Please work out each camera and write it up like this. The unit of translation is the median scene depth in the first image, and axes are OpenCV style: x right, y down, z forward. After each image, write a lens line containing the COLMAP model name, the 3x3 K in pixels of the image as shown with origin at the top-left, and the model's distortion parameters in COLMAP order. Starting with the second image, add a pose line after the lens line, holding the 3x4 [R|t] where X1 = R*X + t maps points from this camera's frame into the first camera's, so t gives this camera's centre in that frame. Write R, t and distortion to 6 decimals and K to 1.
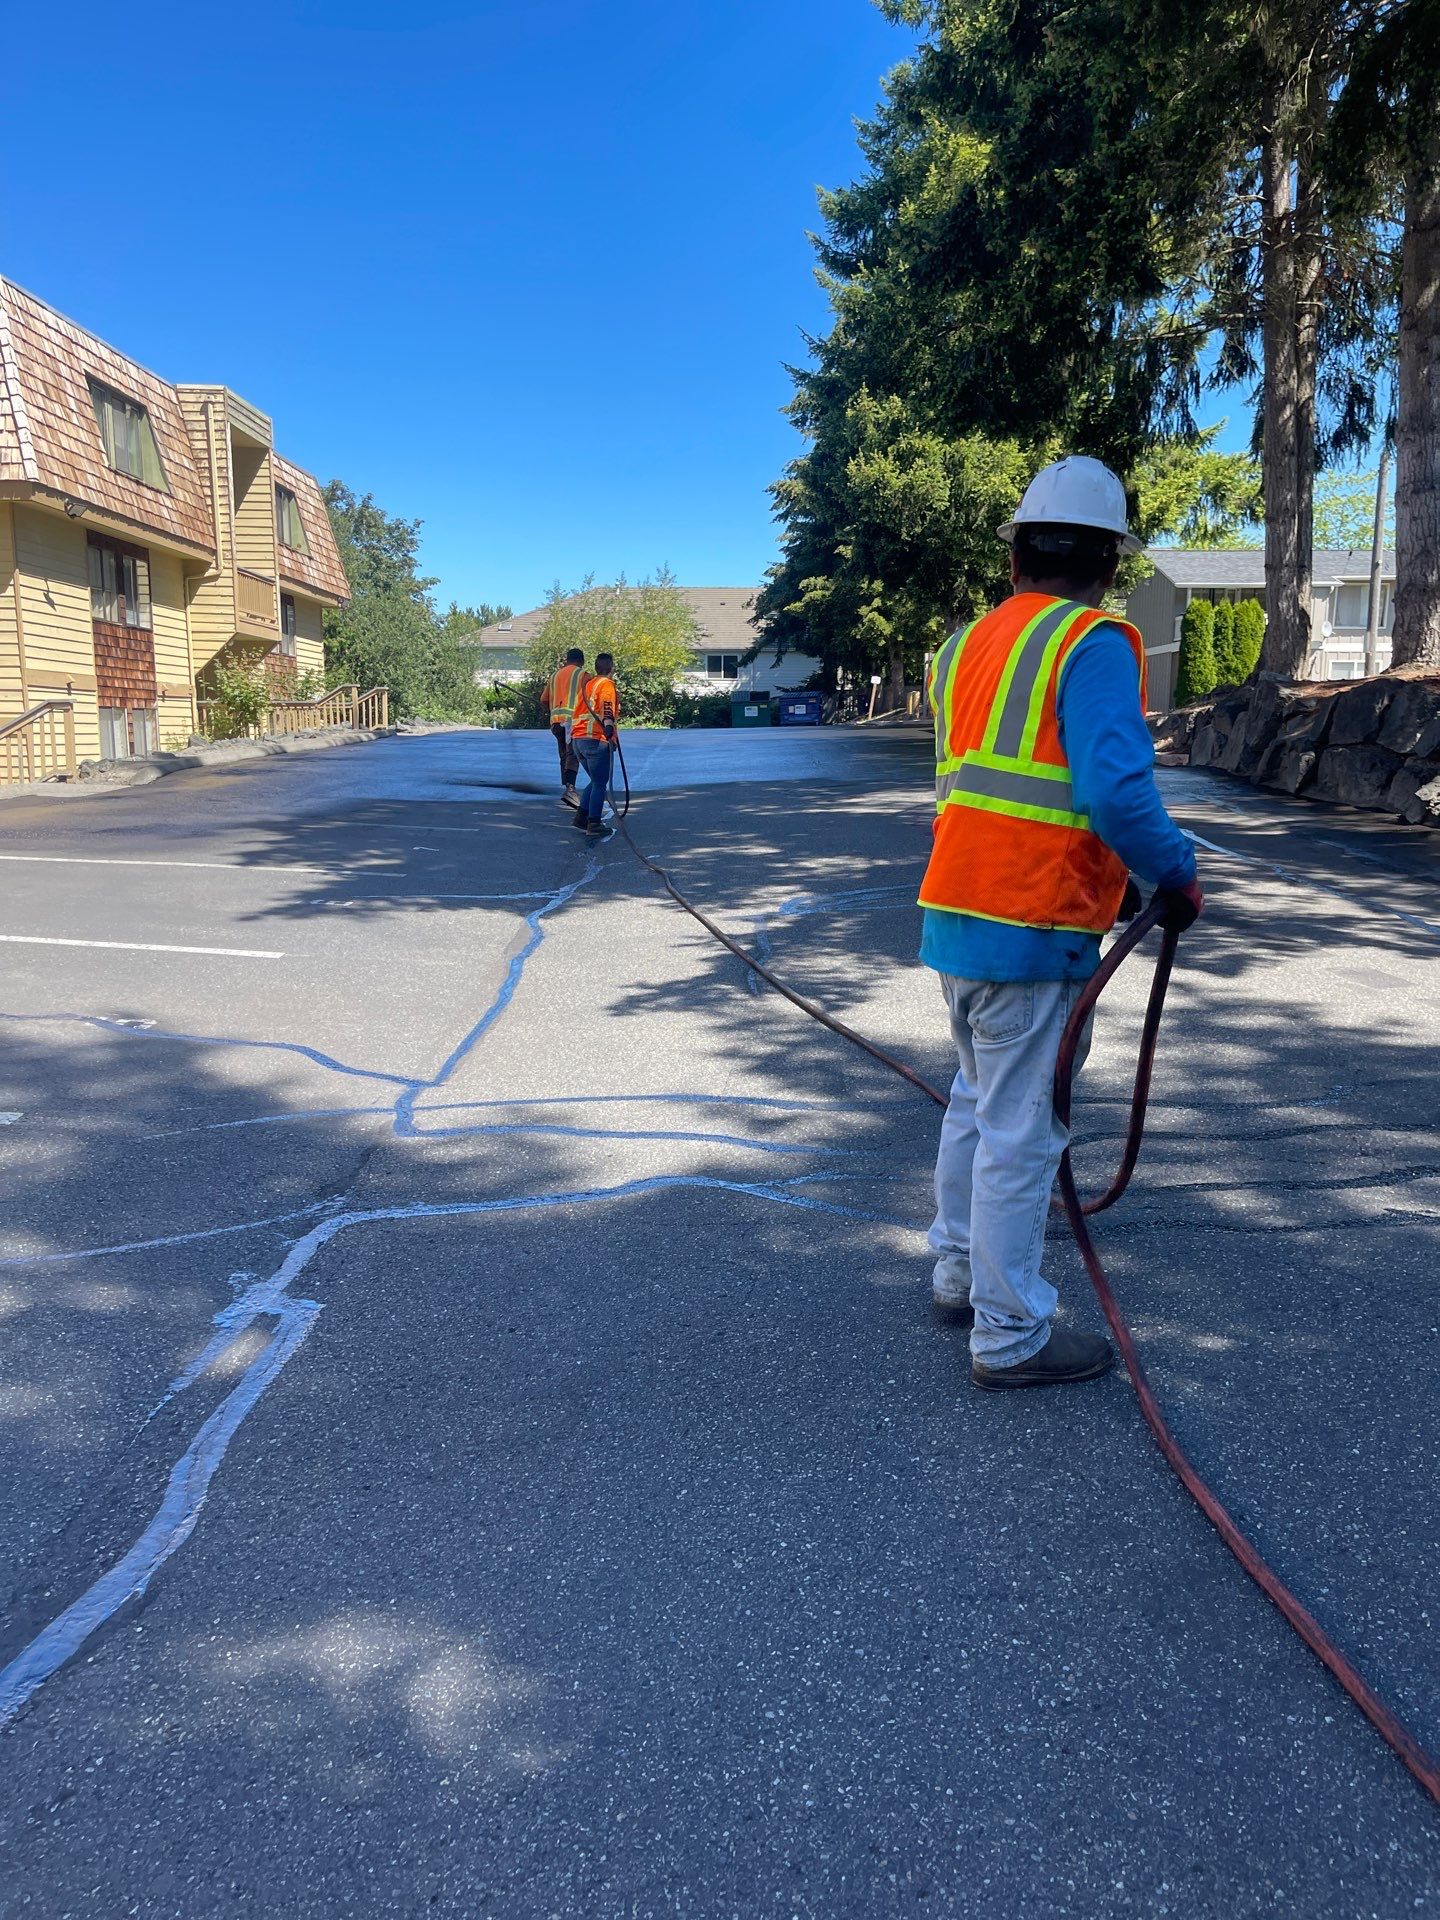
lens RADIAL K [[1804.6, 0, 720.0], [0, 1804.6, 960.0], [0, 0, 1]] dist [-0.000684, -0.006143]
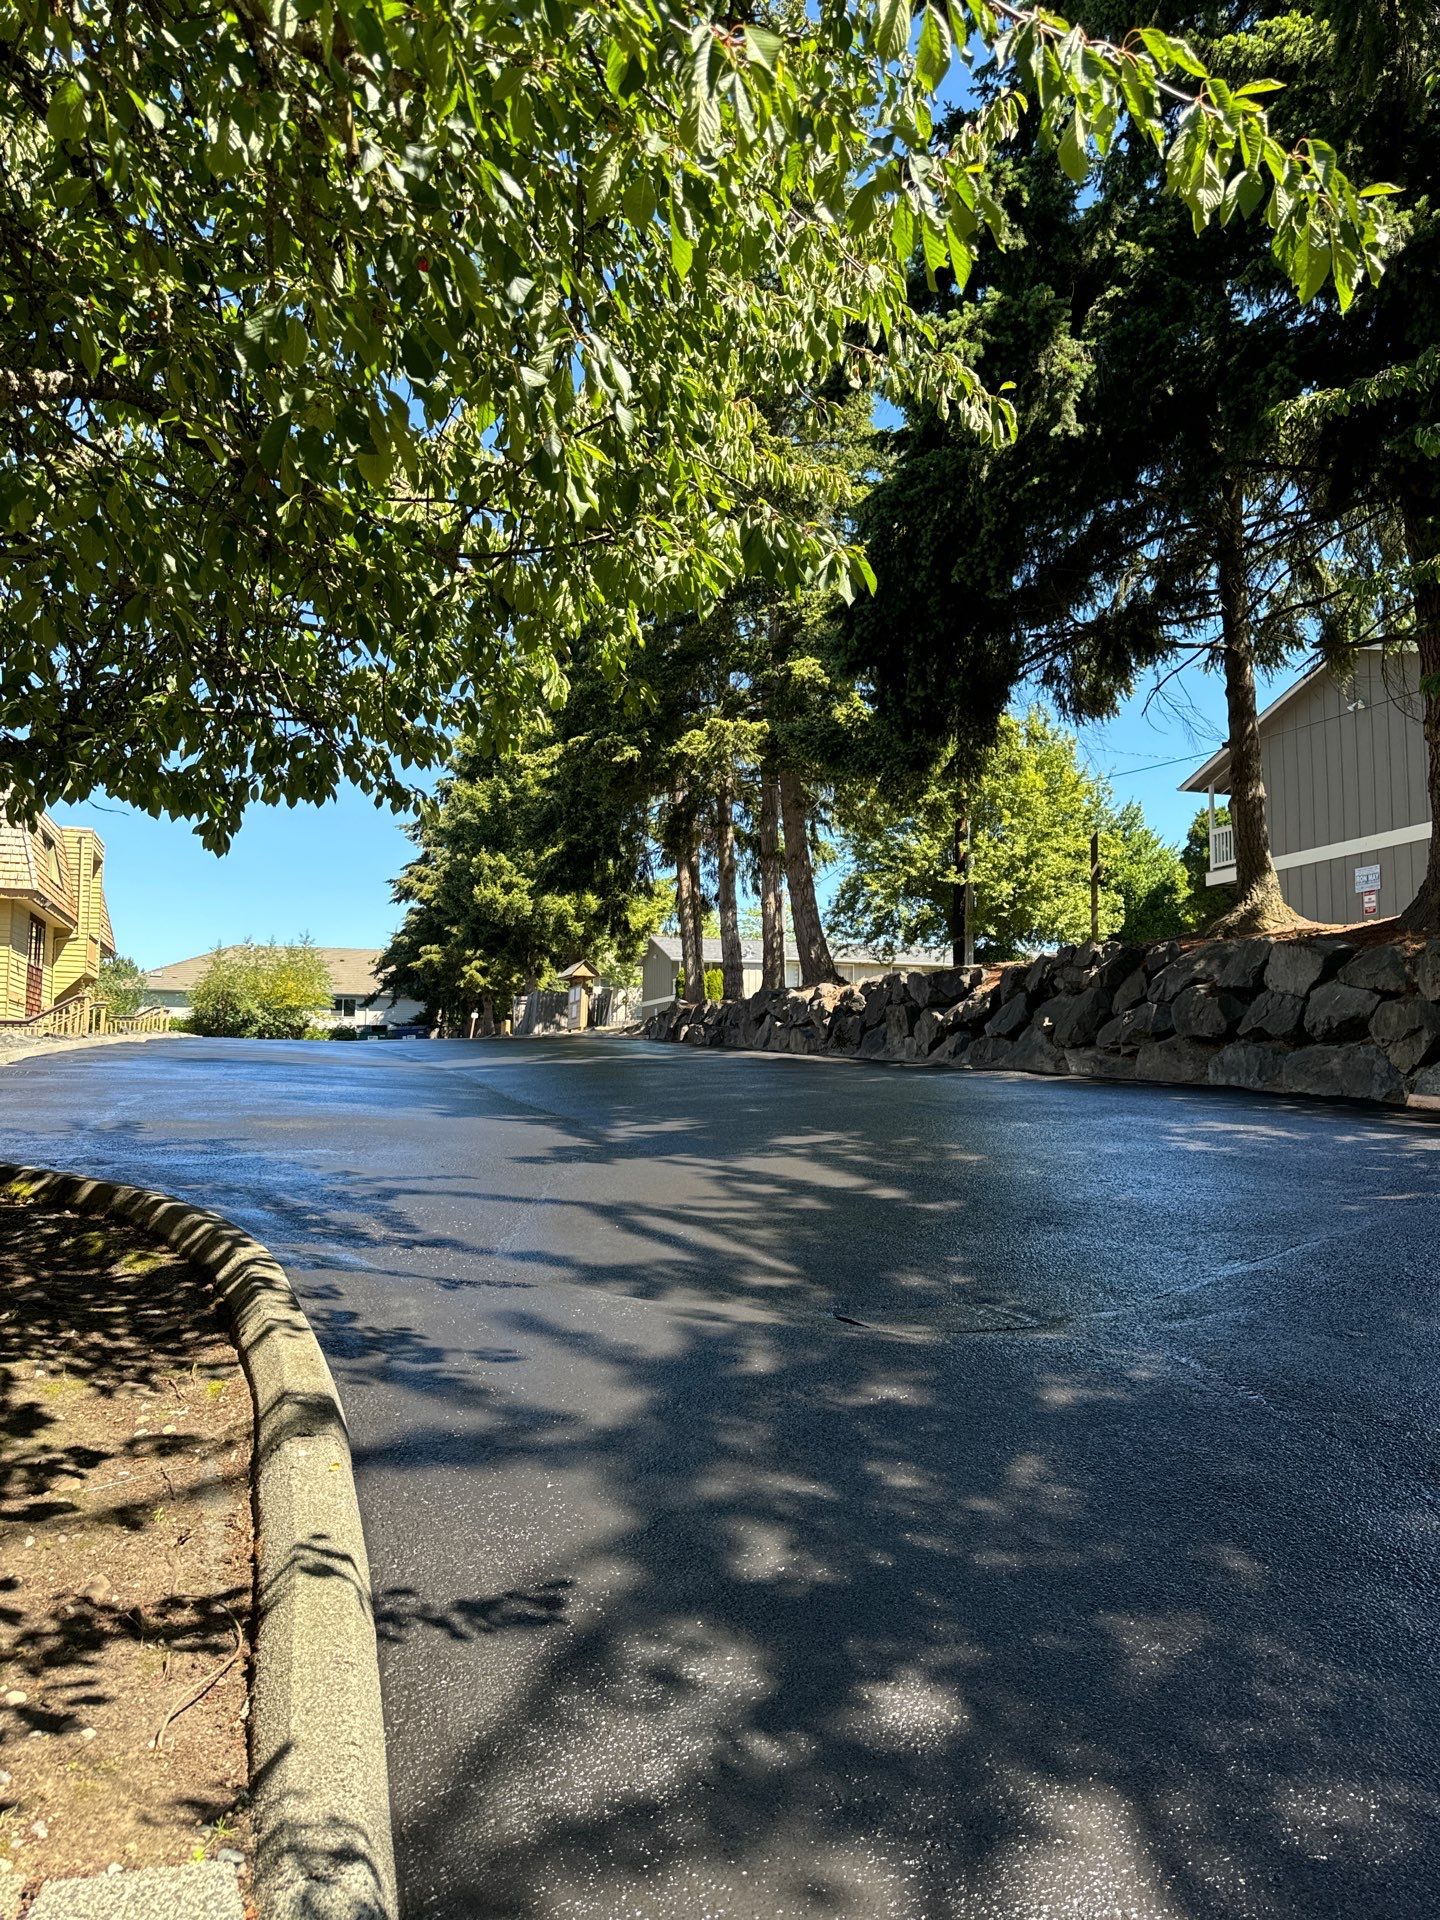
lens RADIAL K [[1337.3, 0, 715.0], [0, 1337.3, 970.0], [0, 0, 1]] dist [0.127628, -0.214788]
pose [[0.963863, 0.025334, 0.265190, -0.018275], [0.025582, 0.982066, -0.186796, 0.020576], [-0.265167, 0.186830, 0.945929, -0.109214]]
